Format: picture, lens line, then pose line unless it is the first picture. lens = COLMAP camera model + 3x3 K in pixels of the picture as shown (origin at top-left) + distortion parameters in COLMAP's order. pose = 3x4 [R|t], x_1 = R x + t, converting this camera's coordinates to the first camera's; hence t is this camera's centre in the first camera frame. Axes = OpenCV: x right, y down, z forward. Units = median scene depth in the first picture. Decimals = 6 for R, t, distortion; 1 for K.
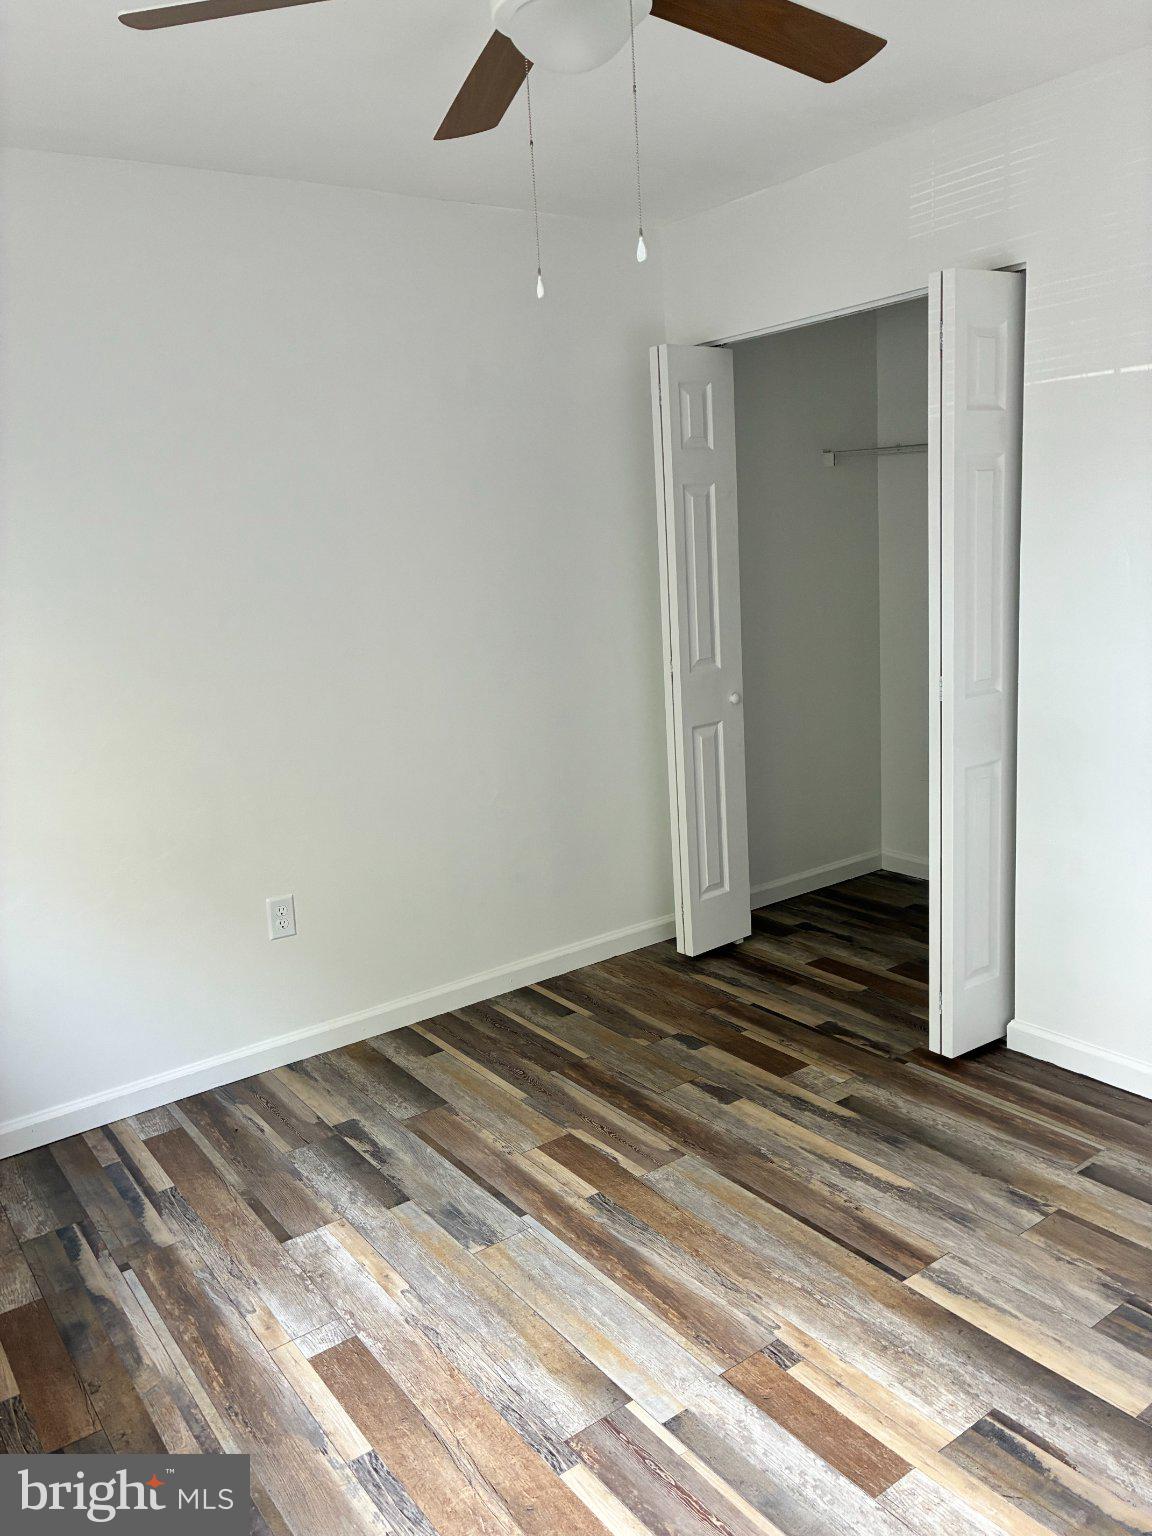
lens RADIAL K [[1167.0, 0, 581.3], [0, 1167.0, 767.5], [0, 0, 1]] dist [0.042616, -0.031568]
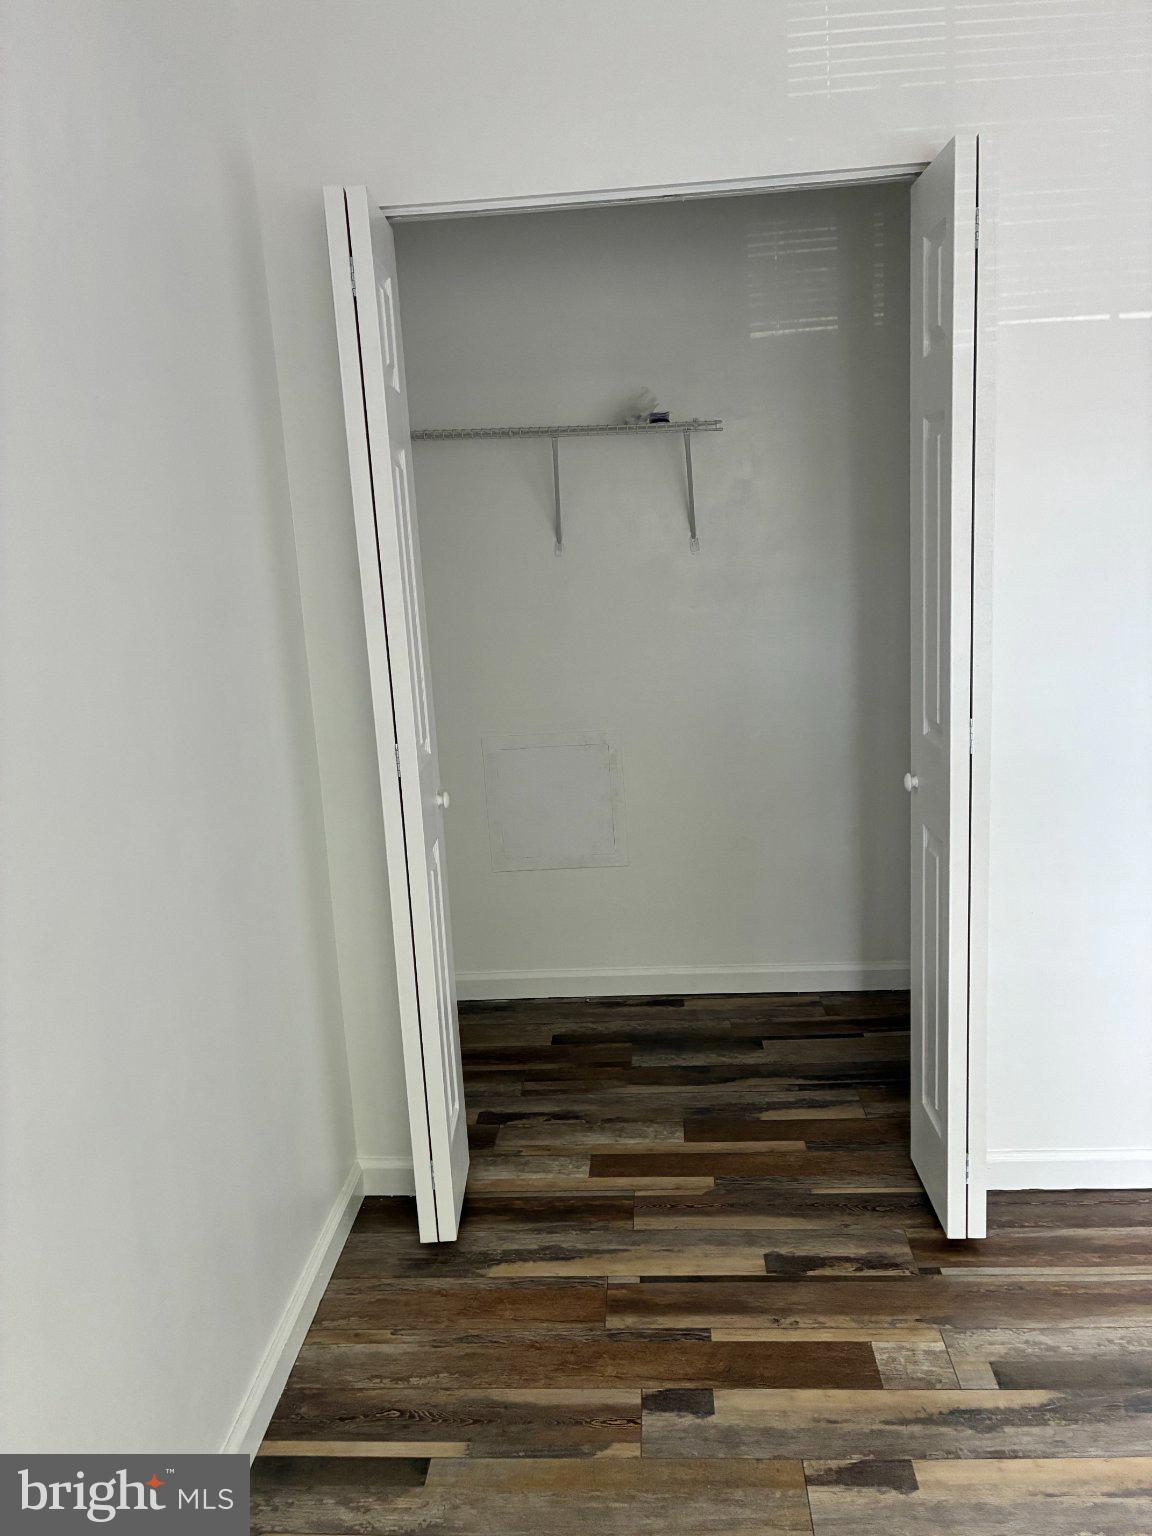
lens RADIAL K [[1167.0, 0, 581.3], [0, 1167.0, 767.5], [0, 0, 1]] dist [0.042616, -0.031568]
pose [[0.630664, -0.126039, 0.765753, -0.381263], [0.162739, 0.986263, 0.028304, -0.105838], [-0.758801, 0.106767, 0.642512, 0.719138]]
